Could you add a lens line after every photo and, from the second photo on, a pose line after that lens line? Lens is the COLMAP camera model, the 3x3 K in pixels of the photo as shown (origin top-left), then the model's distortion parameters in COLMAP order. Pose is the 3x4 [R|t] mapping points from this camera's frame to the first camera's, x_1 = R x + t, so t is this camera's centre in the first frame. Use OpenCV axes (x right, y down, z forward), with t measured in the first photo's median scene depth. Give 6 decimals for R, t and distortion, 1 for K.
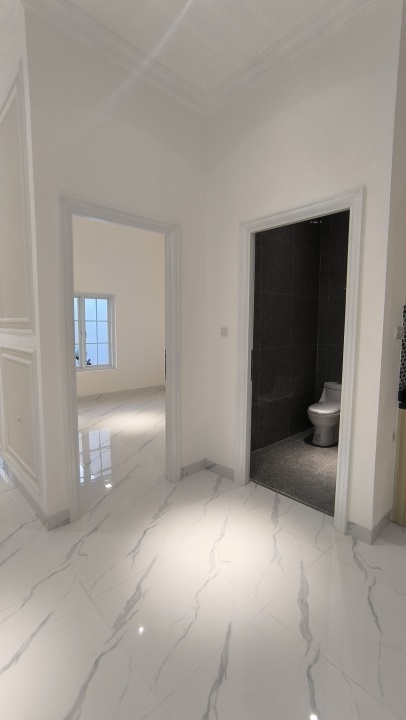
lens RADIAL K [[323.4, 0, 203.0], [0, 323.4, 360.0], [0, 0, 1]] dist [-0.015930, 0.000443]
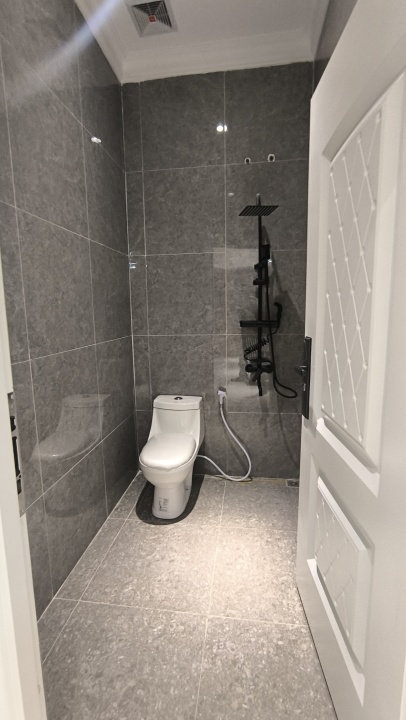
lens RADIAL K [[323.4, 0, 203.0], [0, 323.4, 360.0], [0, 0, 1]] dist [-0.015930, 0.000443]
pose [[0.762835, -0.112043, 0.636811, 0.120378], [0.080124, 0.993661, 0.078848, -0.068549], [-0.641609, -0.009124, 0.766978, 0.777568]]
